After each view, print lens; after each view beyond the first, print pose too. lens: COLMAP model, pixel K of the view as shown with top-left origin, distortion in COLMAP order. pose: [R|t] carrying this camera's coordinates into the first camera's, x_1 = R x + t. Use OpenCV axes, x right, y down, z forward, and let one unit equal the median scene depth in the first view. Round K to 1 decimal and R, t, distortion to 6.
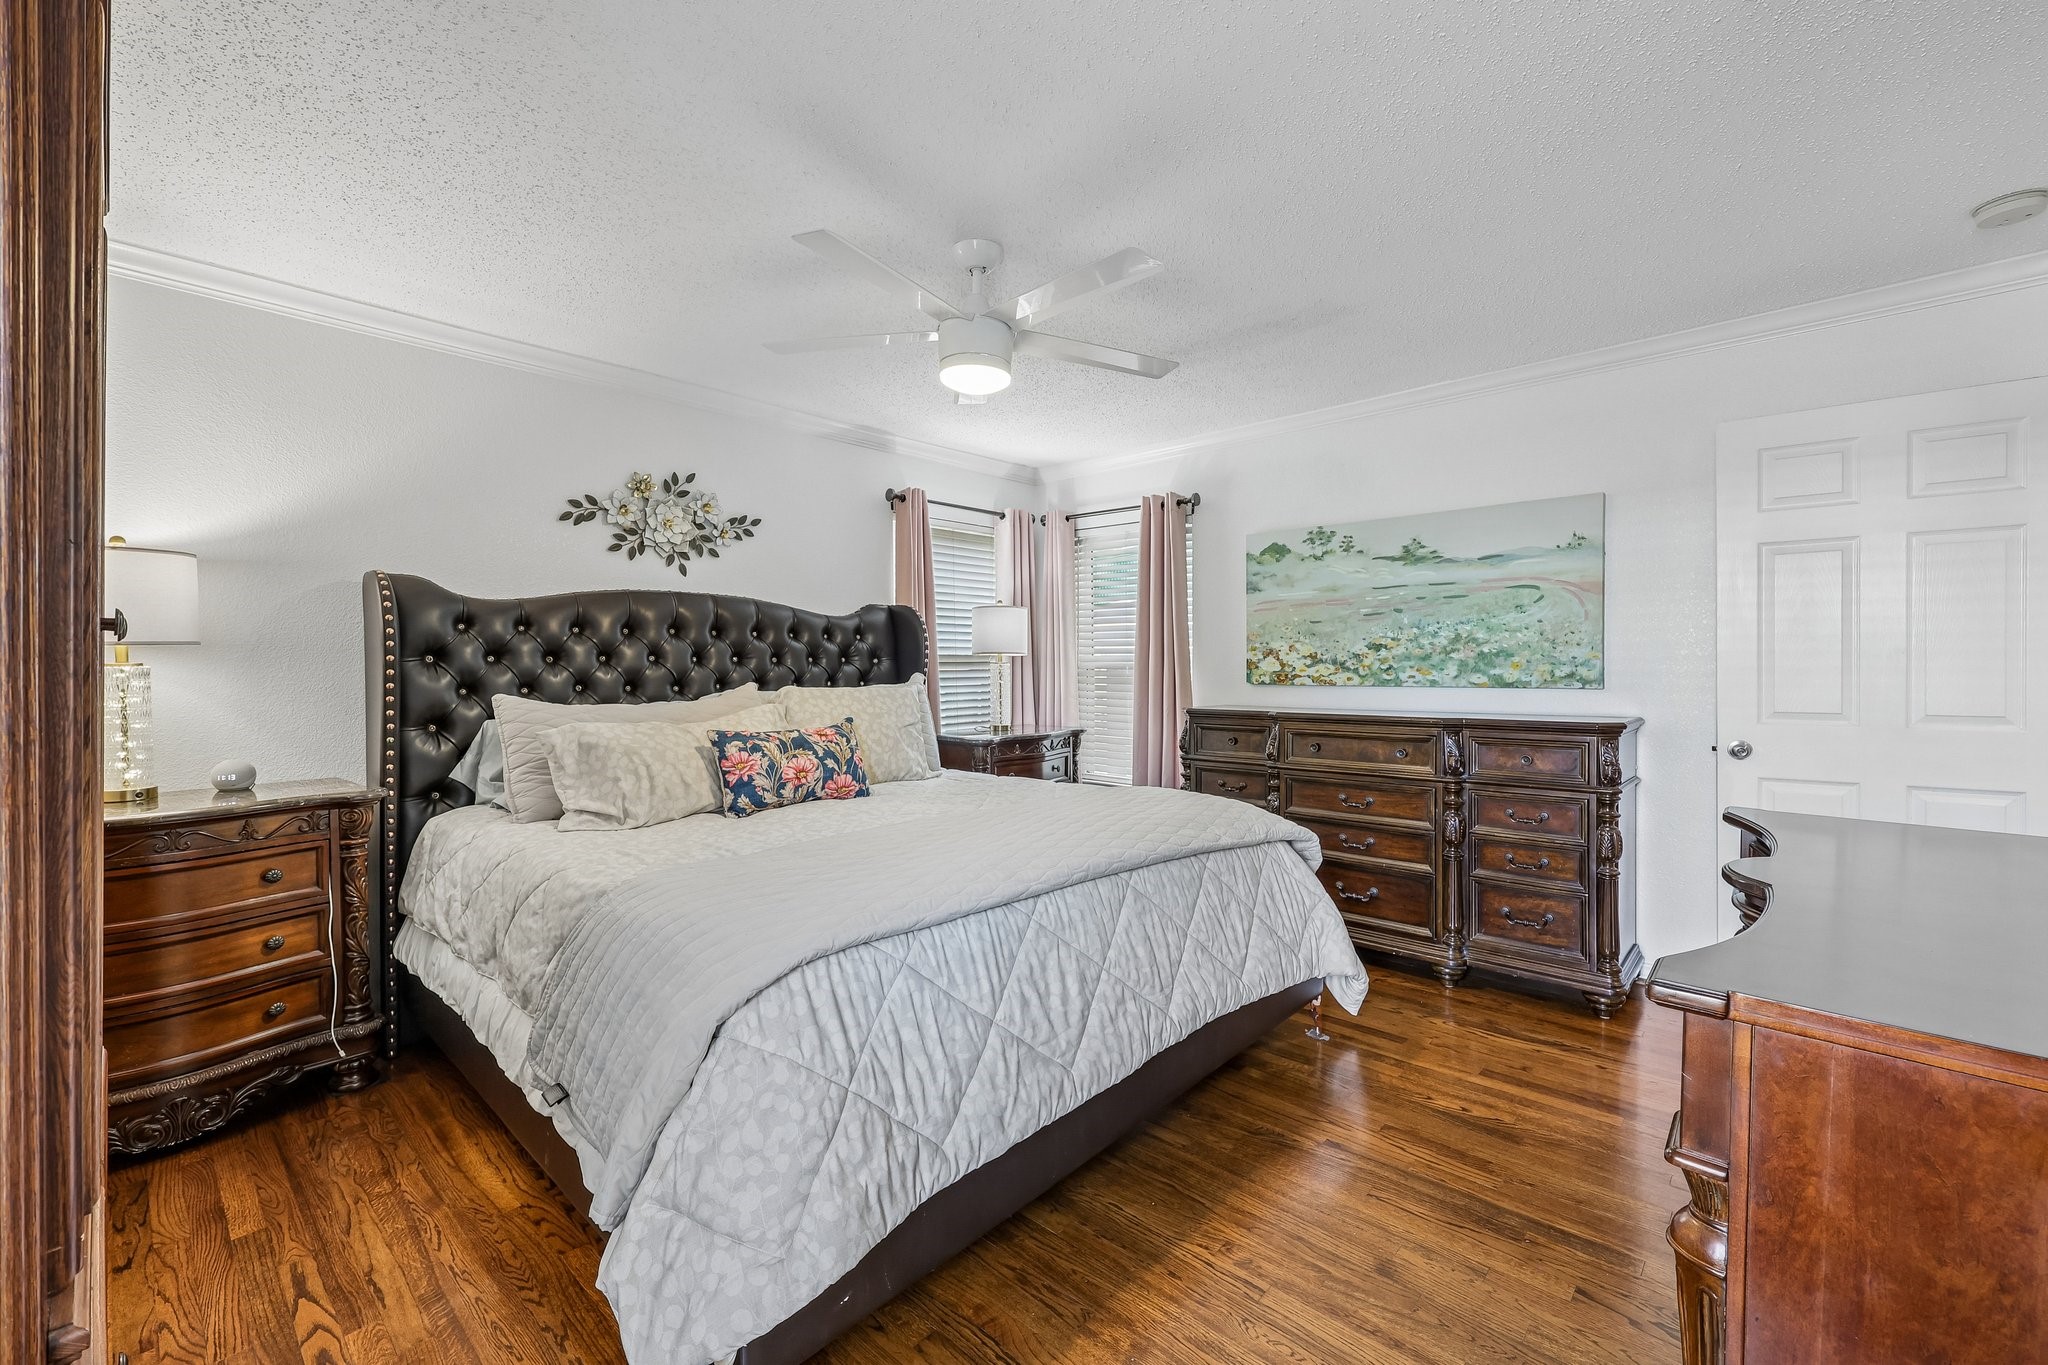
lens RADIAL K [[855.2, 0, 1023.7], [0, 855.2, 665.5], [0, 0, 1]] dist [-0.001582, 0.000210]
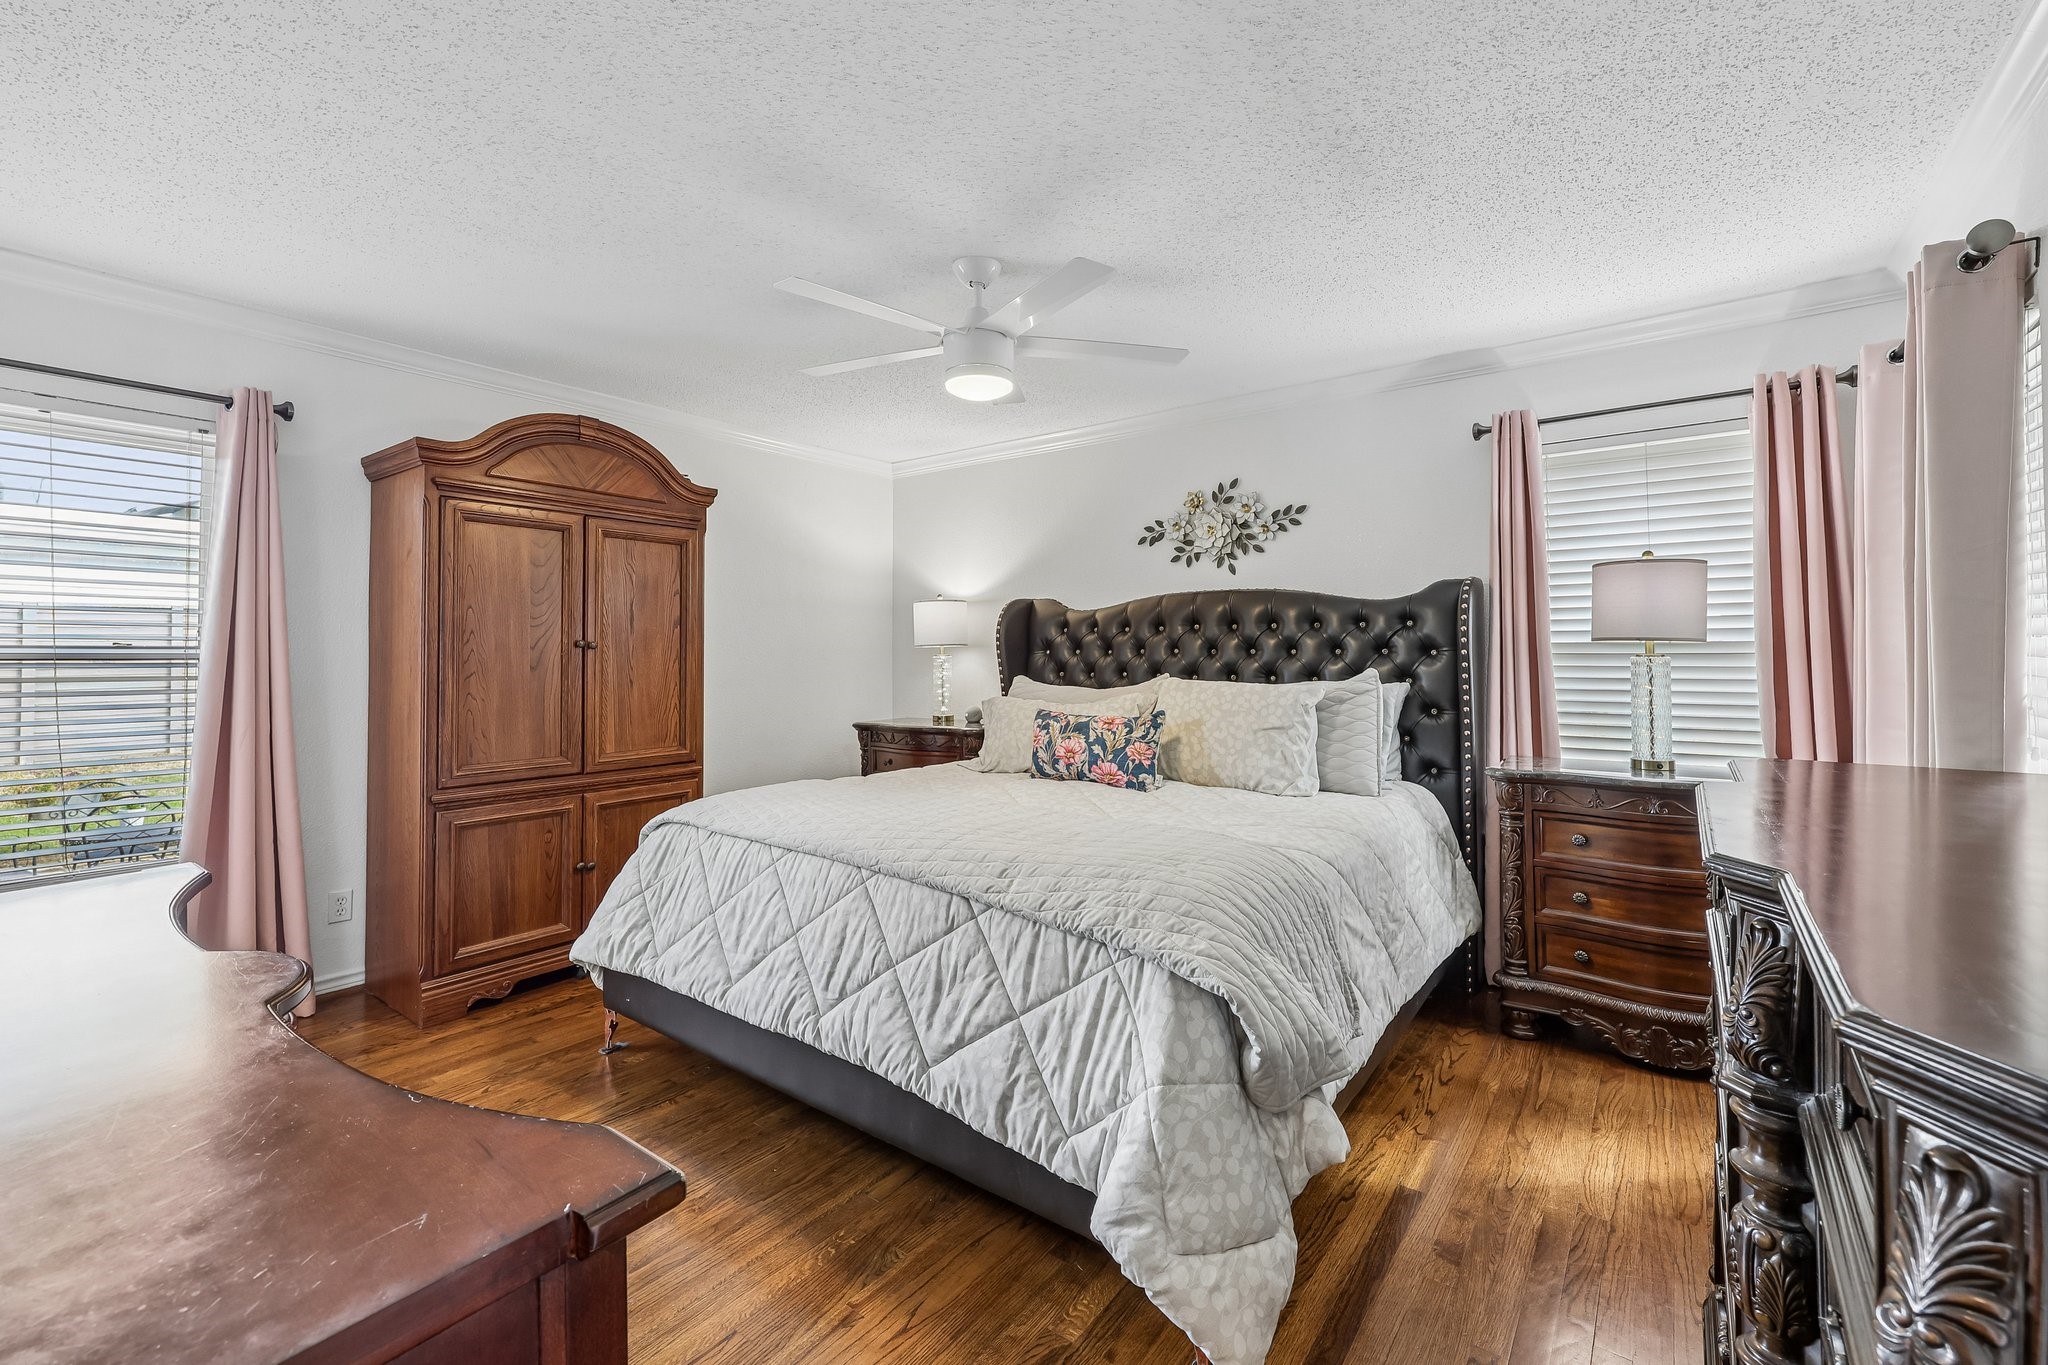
lens RADIAL K [[855.2, 0, 1034.4], [0, 855.2, 648.0], [0, 0, 1]] dist [-0.001582, 0.000210]
pose [[0.098727, -0.004976, -0.995102, 0.711835], [-0.004885, 0.999973, -0.005485, -0.005221], [0.995103, 0.005402, 0.098700, 0.699113]]
